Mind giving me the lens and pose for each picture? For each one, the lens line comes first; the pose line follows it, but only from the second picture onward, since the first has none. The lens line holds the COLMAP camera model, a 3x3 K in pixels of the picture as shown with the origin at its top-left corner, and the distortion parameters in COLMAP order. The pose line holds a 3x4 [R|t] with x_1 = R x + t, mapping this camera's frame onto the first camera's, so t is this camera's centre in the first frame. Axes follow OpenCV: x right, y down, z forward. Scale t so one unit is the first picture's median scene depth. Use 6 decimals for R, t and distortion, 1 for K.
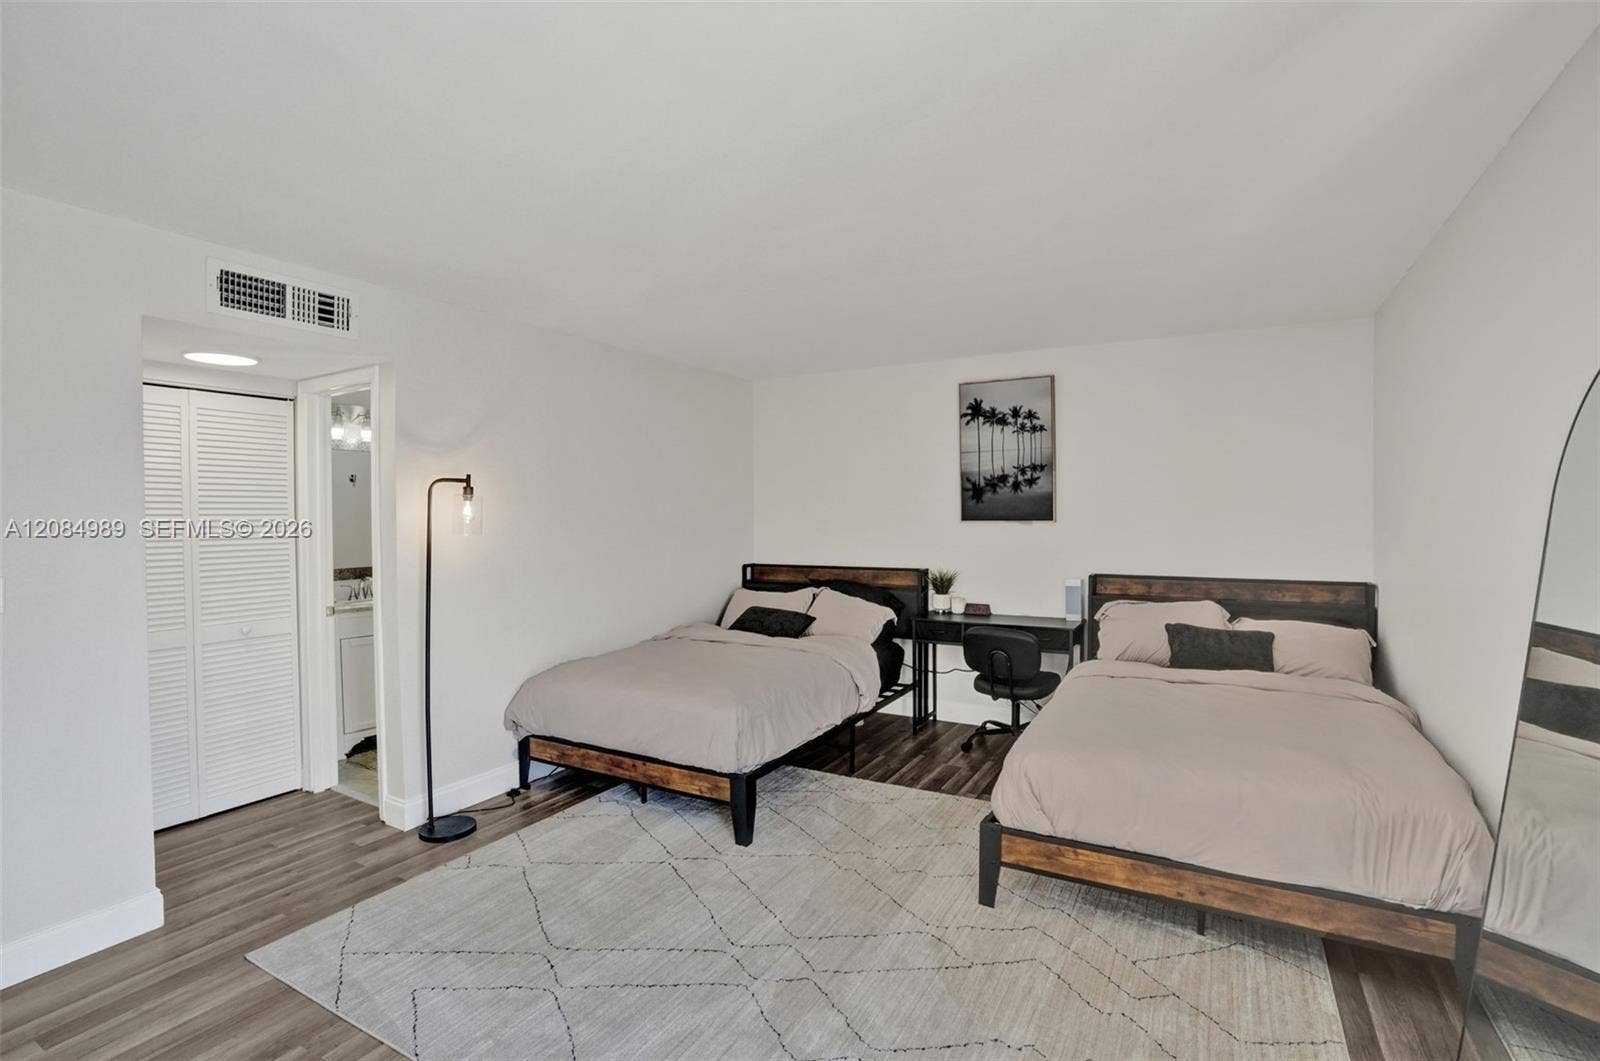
lens RADIAL K [[734.5, 0, 800.0], [0, 734.5, 530.5], [0, 0, 1]] dist [-0.055099, 0.000457]
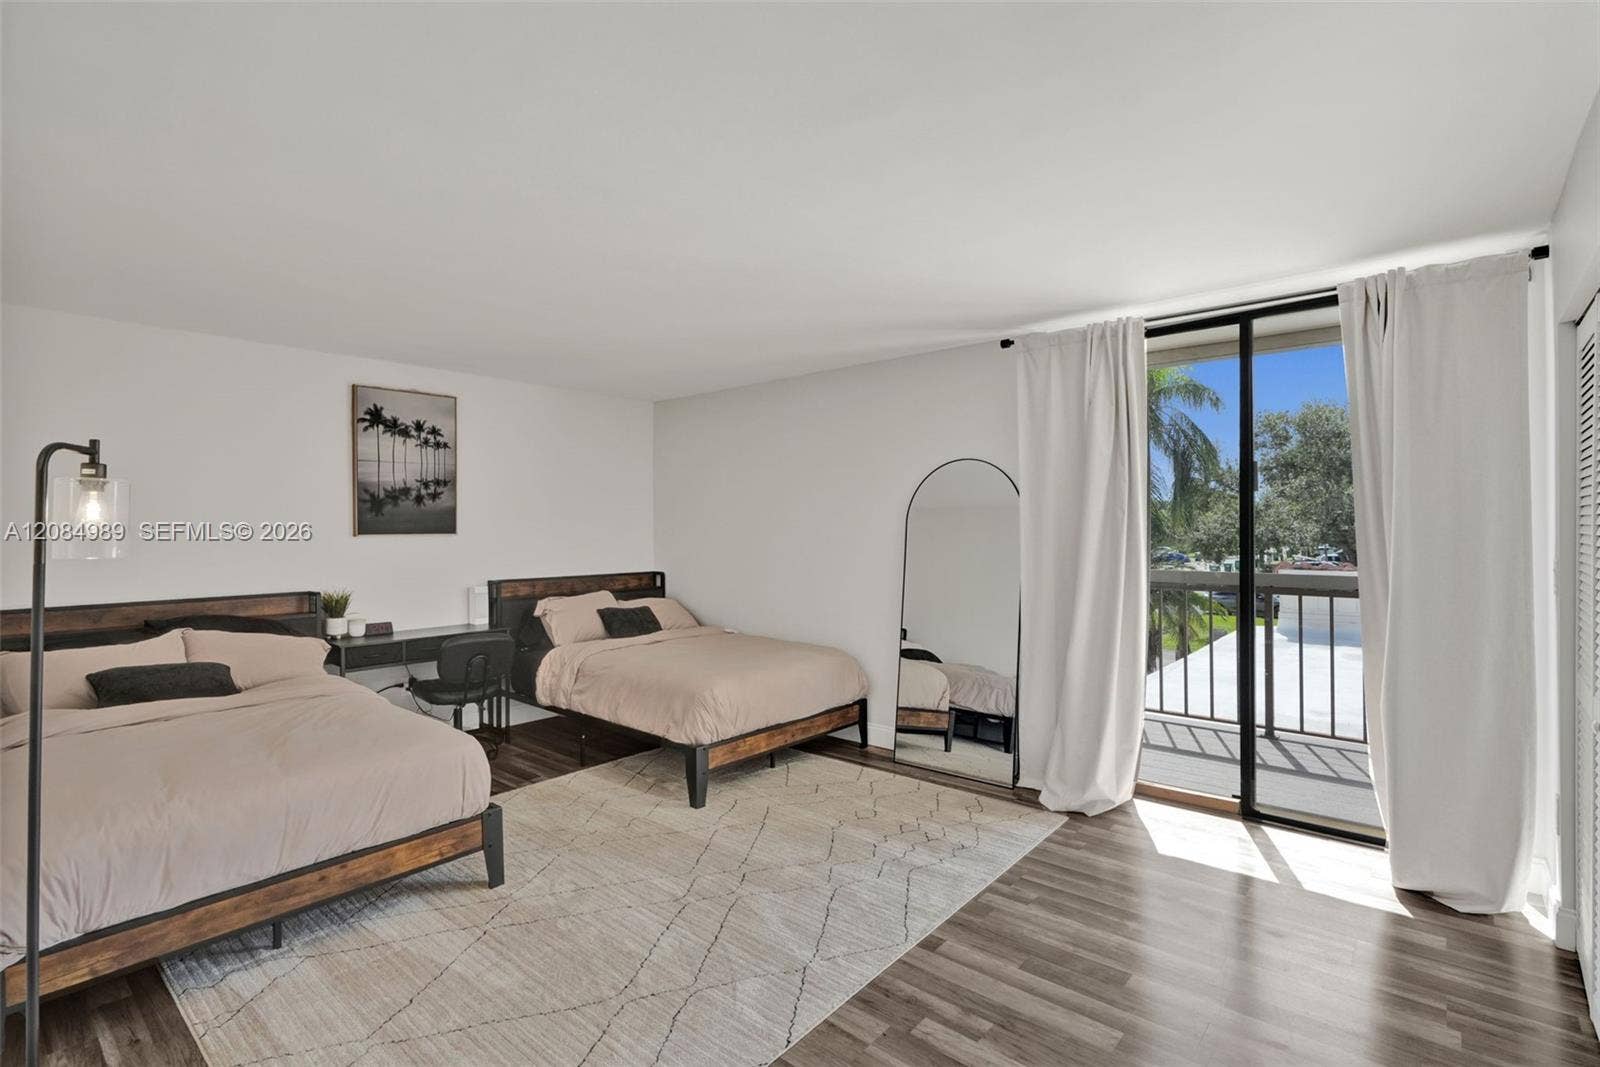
lens RADIAL K [[756.9, 0, 800.0], [0, 756.9, 533.5], [0, 0, 1]] dist [-0.000709, 0.000245]
pose [[0.187760, -0.002090, 0.982213, -0.631070], [0.026537, 0.999644, -0.002945, 0.002782], [-0.981856, 0.026618, 0.187748, 0.293980]]
